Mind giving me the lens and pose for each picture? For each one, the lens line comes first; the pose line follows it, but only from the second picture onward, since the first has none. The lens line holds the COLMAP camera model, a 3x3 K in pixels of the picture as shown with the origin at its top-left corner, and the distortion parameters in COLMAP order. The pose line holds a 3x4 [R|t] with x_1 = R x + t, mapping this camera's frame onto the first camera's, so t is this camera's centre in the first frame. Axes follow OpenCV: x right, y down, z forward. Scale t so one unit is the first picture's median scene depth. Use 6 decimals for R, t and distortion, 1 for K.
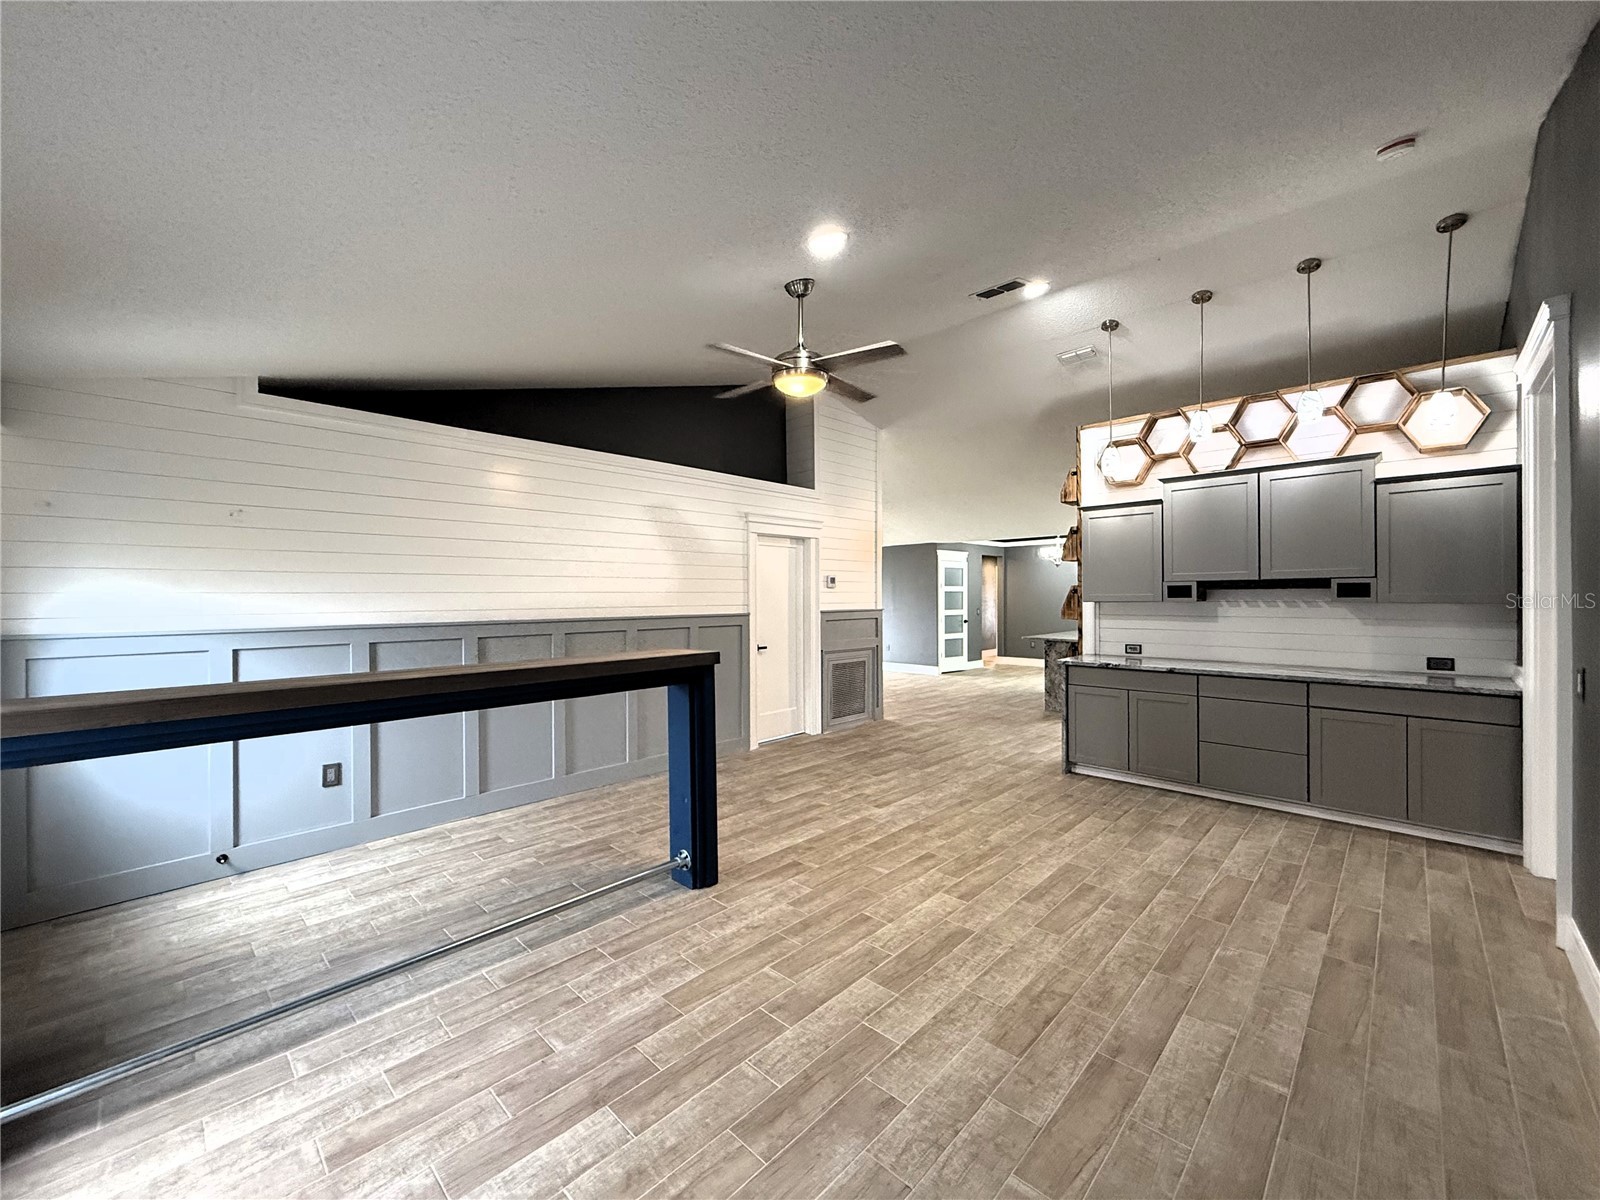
lens RADIAL K [[636.0, 0, 796.5], [0, 636.0, 597.2], [0, 0, 1]] dist [0.000304, 0.000643]
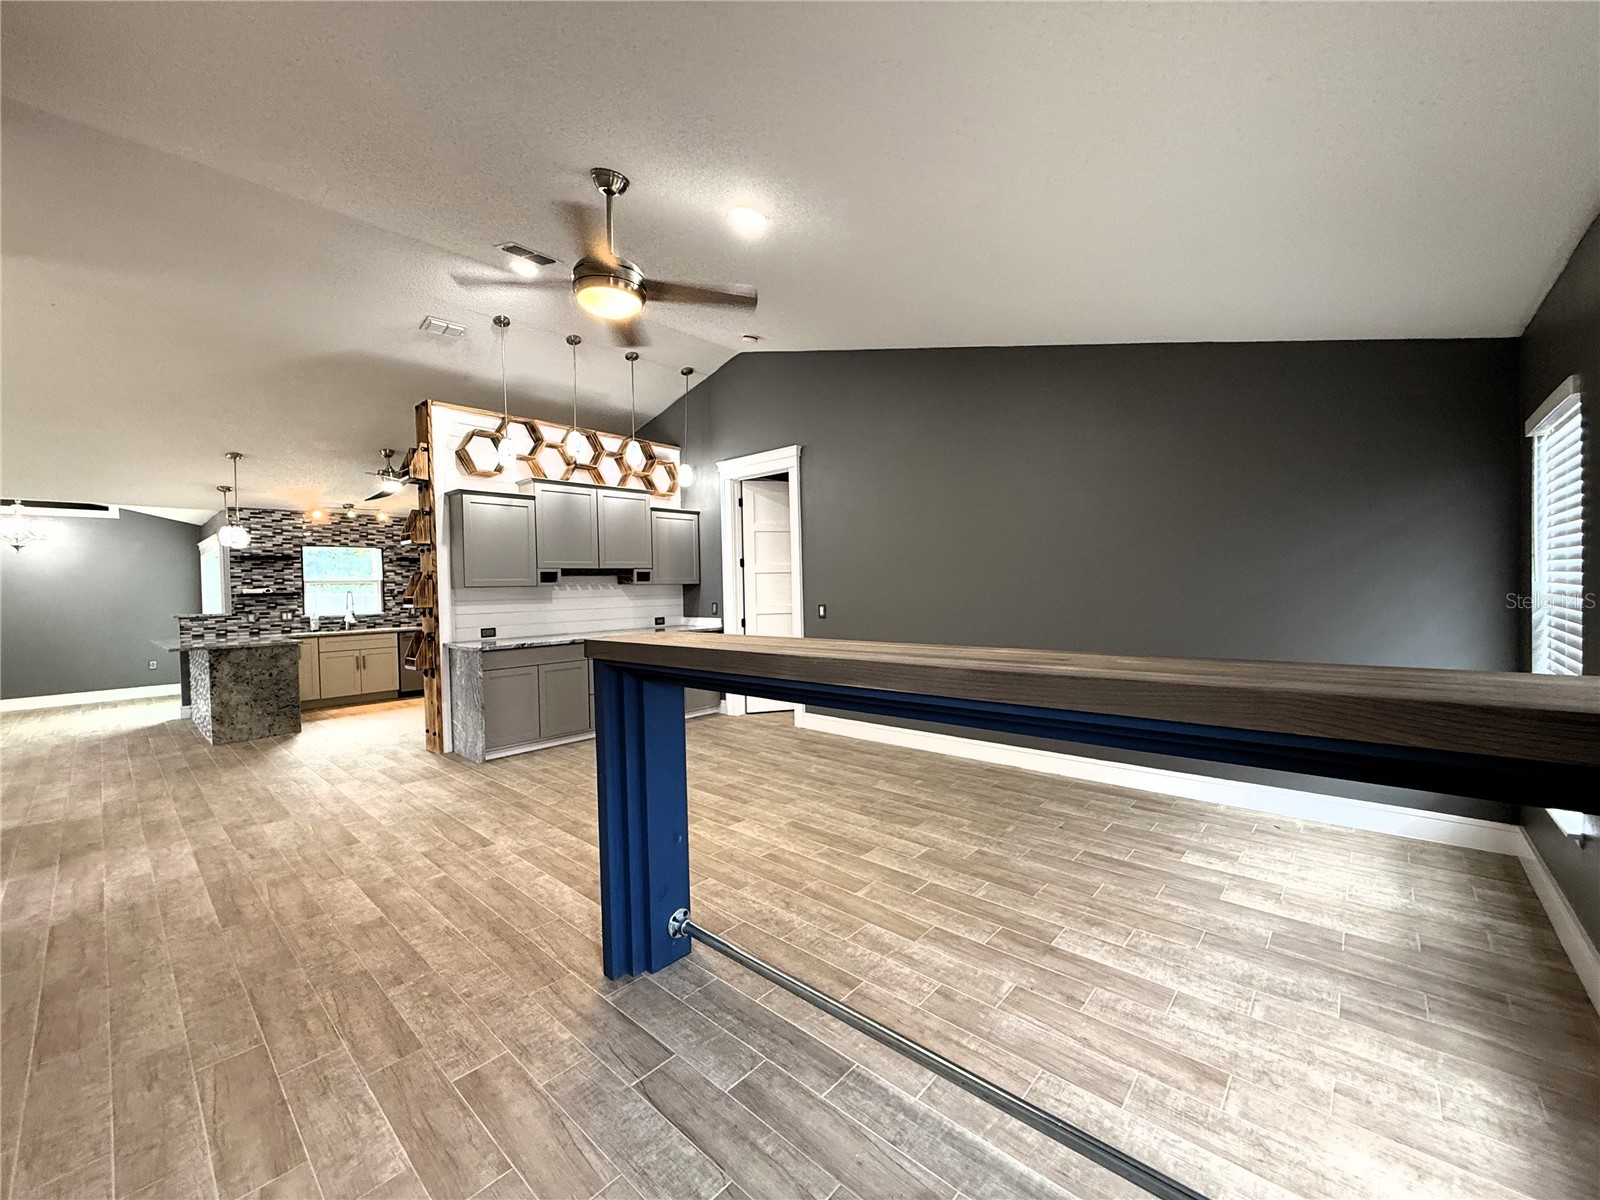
lens RADIAL K [[636.0, 0, 794.1], [0, 636.0, 599.5], [0, 0, 1]] dist [0.000304, 0.000643]
pose [[-0.027938, -0.014053, 0.999511, -0.732889], [0.023455, 0.999617, 0.014710, 0.032263], [-0.999334, 0.023855, -0.027597, 0.721606]]
